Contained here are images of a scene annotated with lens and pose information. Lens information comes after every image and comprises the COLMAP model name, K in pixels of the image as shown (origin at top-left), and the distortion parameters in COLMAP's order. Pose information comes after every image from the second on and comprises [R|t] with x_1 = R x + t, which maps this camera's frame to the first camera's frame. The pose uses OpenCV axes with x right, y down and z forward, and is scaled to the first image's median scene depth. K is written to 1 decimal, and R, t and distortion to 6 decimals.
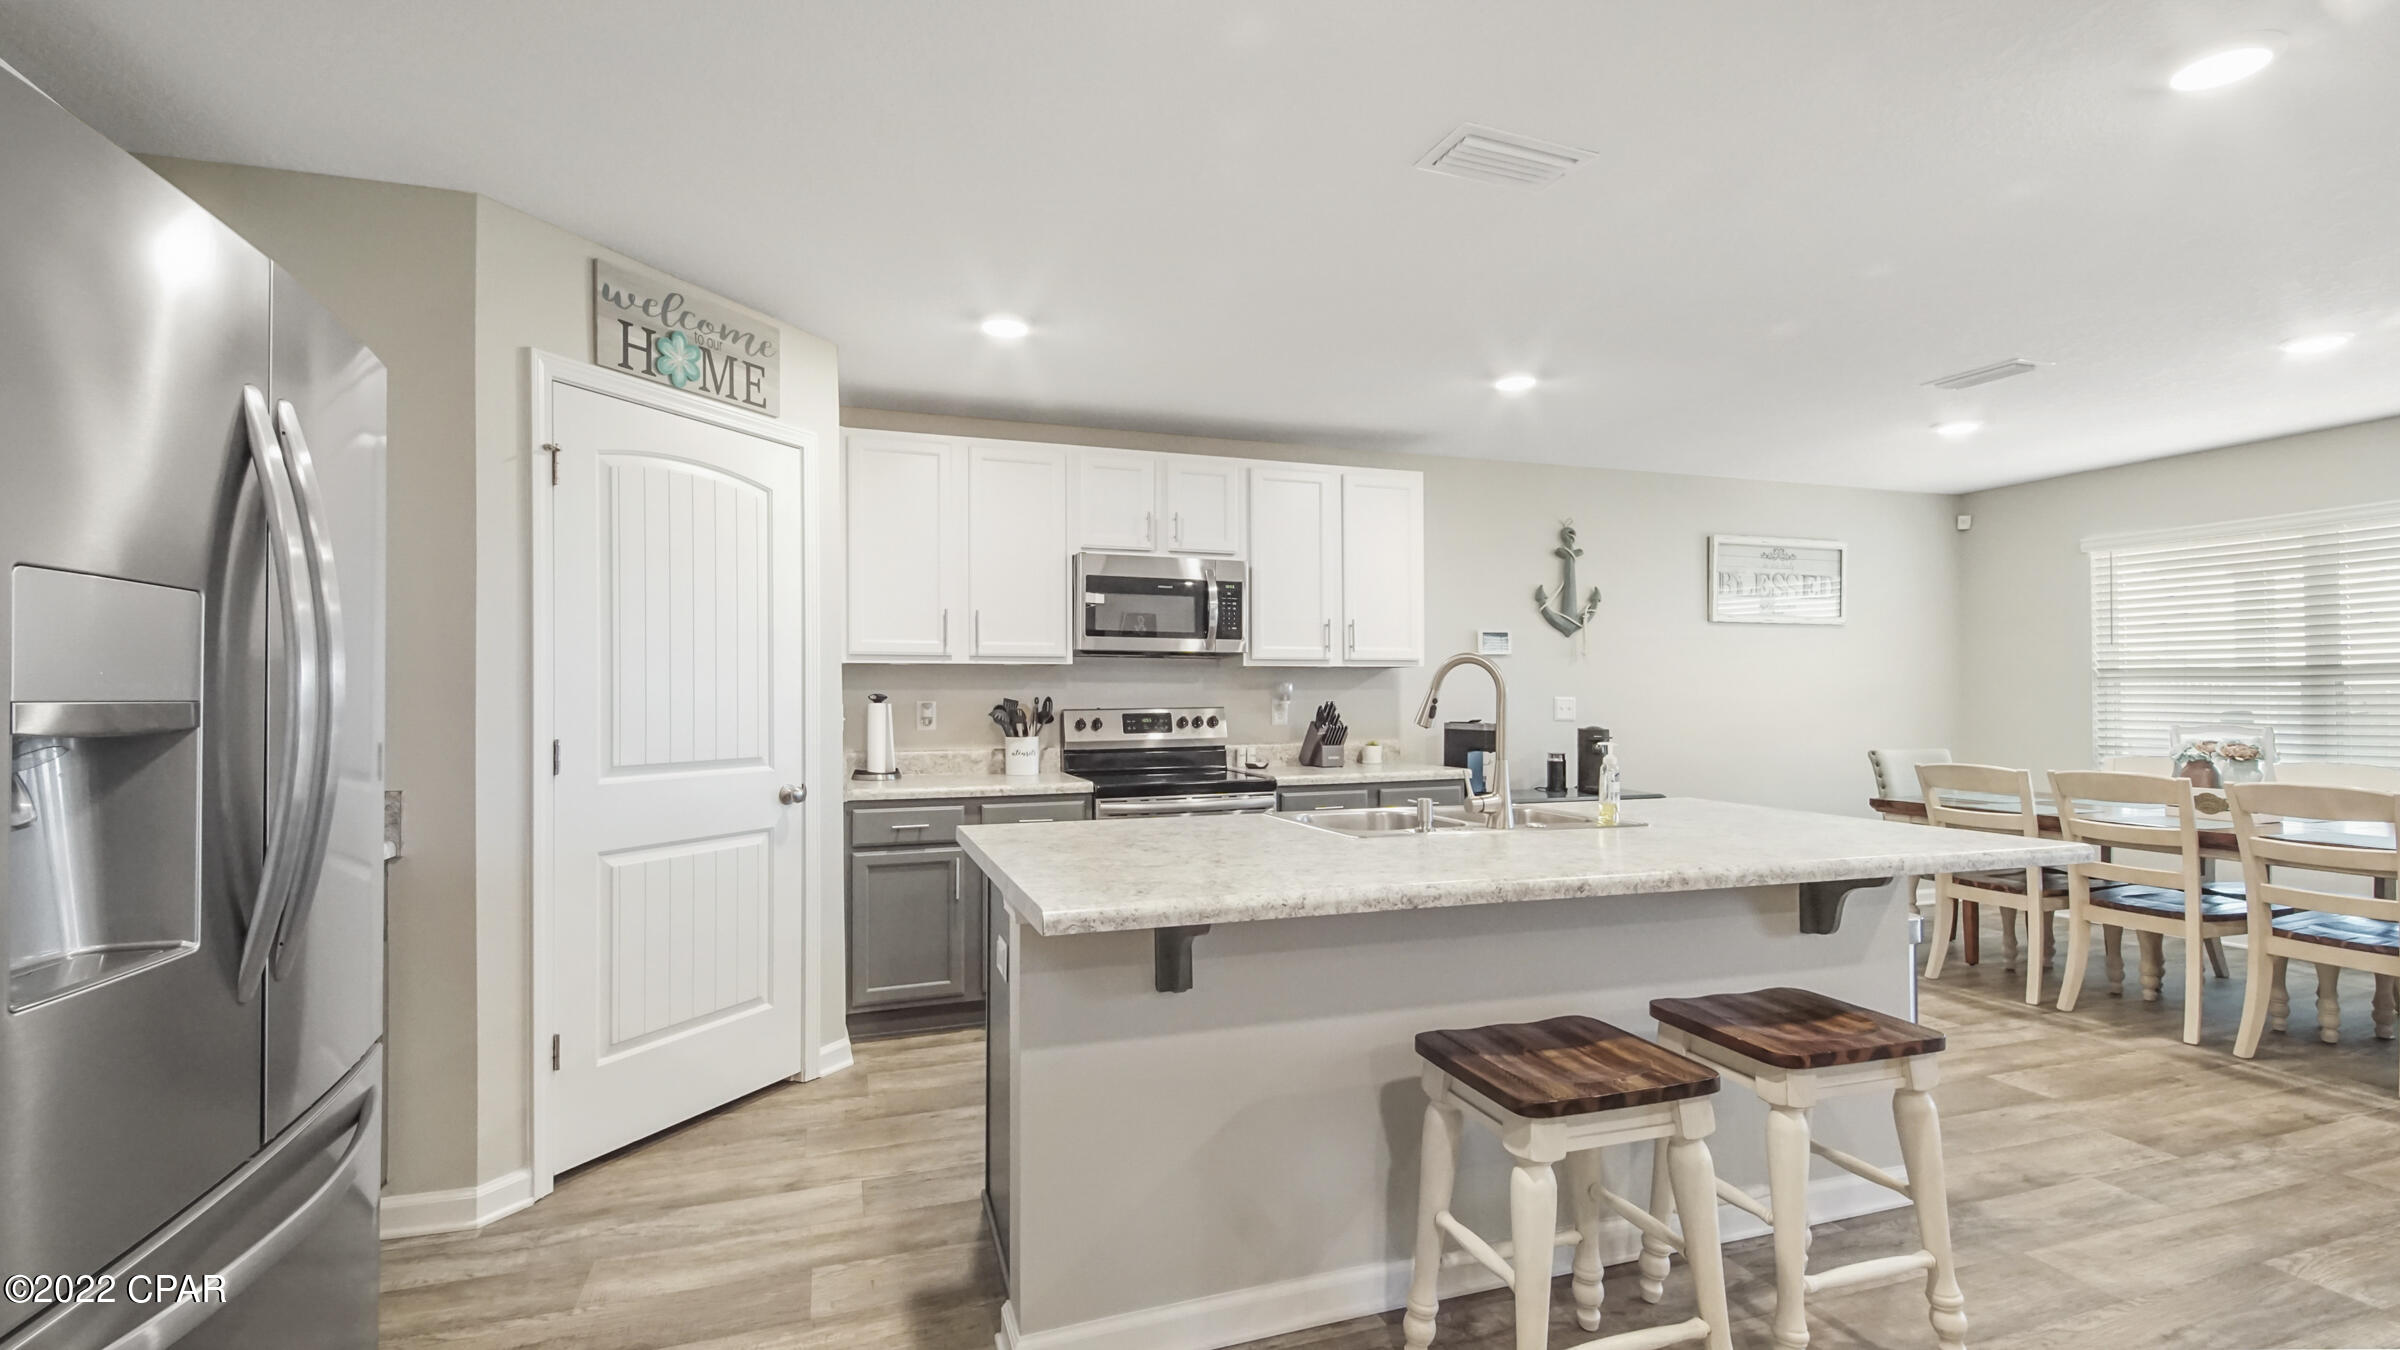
lens RADIAL K [[1051.7, 0, 1198.8], [0, 1051.7, 676.5], [0, 0, 1]] dist [0.026412, -0.015136]
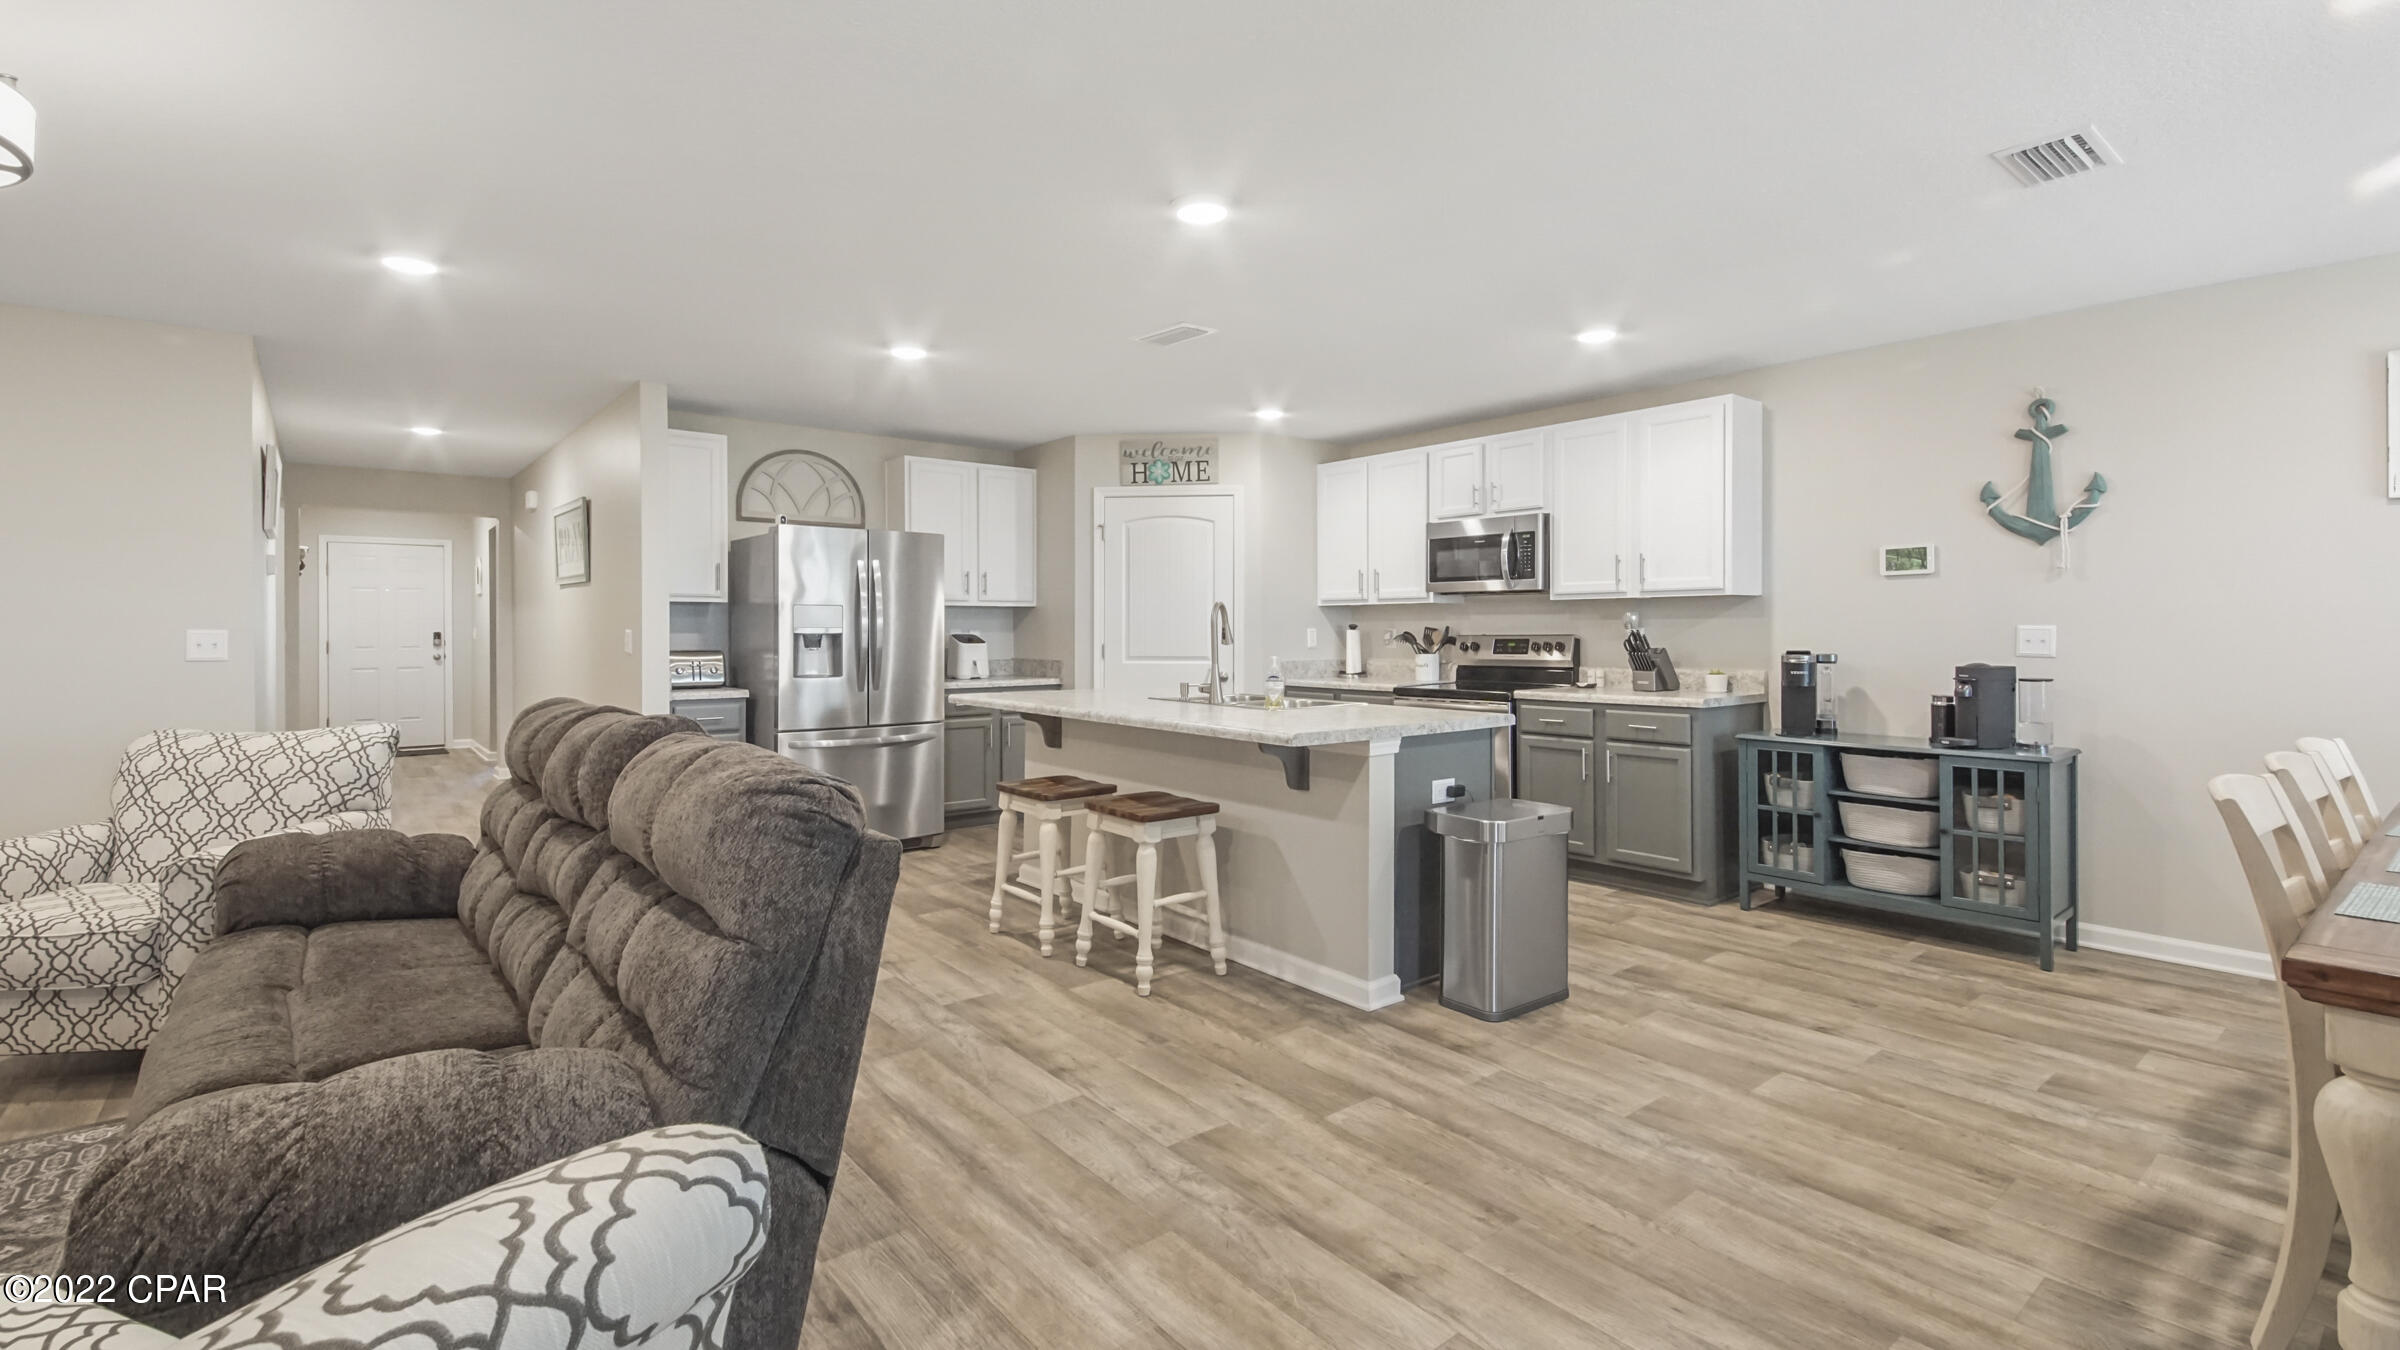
lens RADIAL K [[1051.7, 0, 1187.8], [0, 1051.7, 623.5], [0, 0, 1]] dist [0.026412, -0.015136]
pose [[0.341932, -0.004067, -0.939716, 1.449319], [0.019133, 0.999813, 0.002635, 0.007833], [0.939530, -0.018881, 0.341946, 0.286514]]
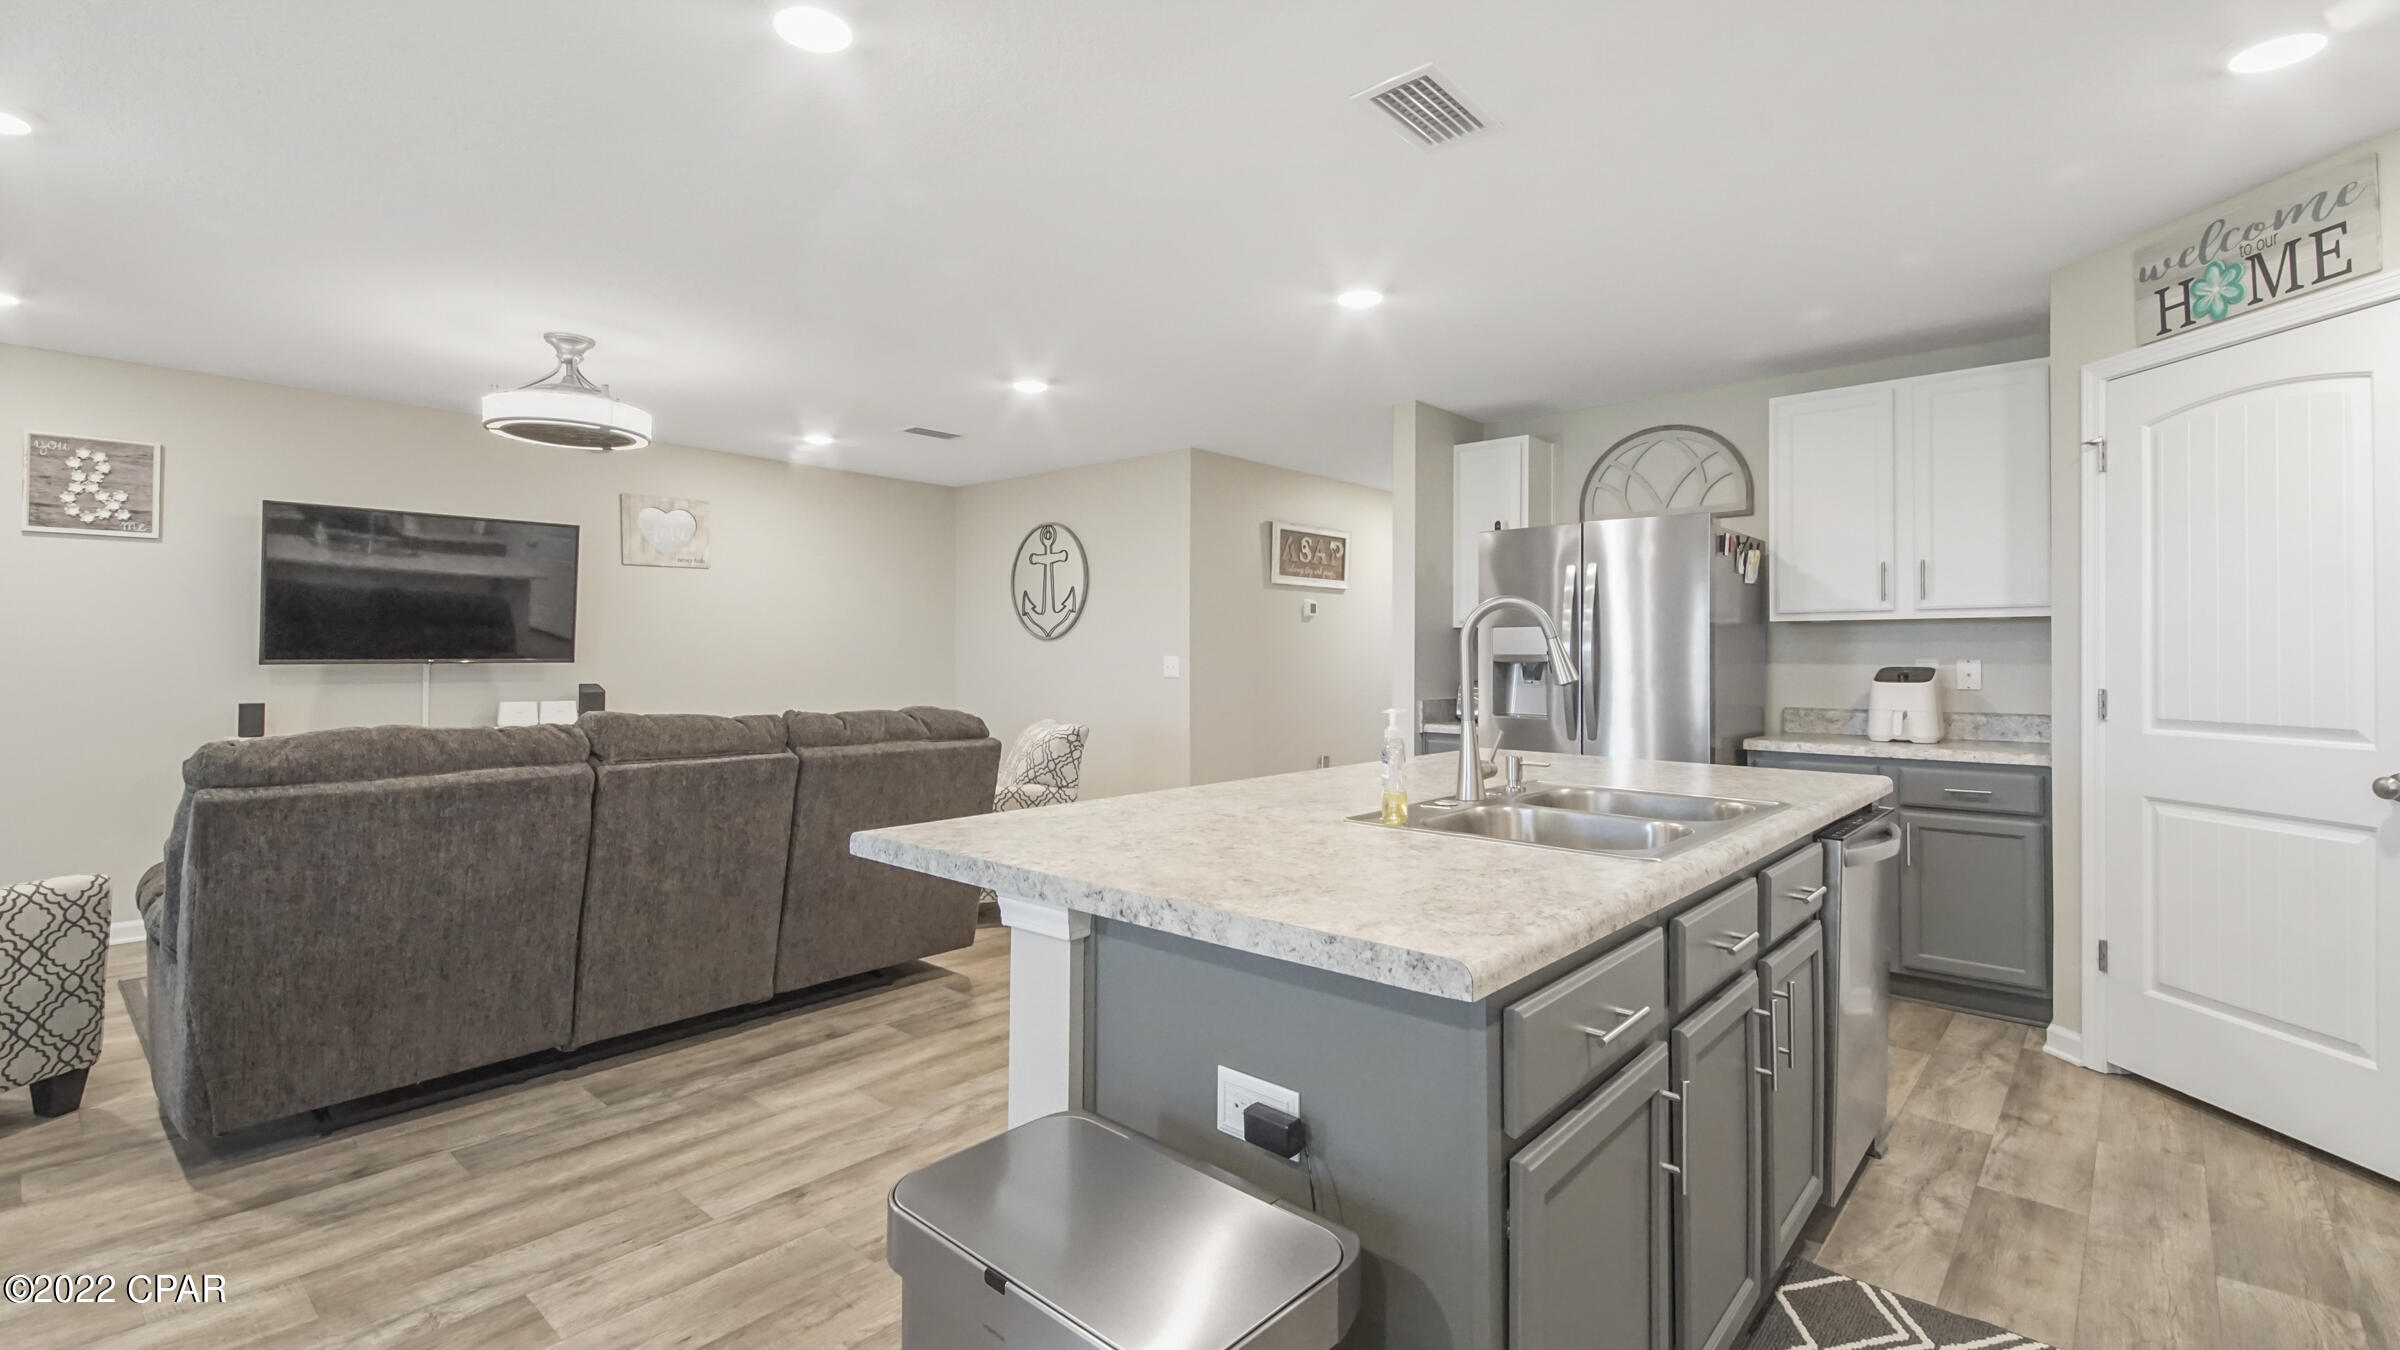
lens RADIAL K [[1051.7, 0, 1209.7], [0, 1051.7, 644.0], [0, 0, 1]] dist [0.026412, -0.015136]
pose [[-0.868669, -0.010877, -0.495274, 0.687717], [0.005026, 0.999514, -0.030767, 0.033872], [0.495368, -0.029215, -0.868192, 1.266493]]
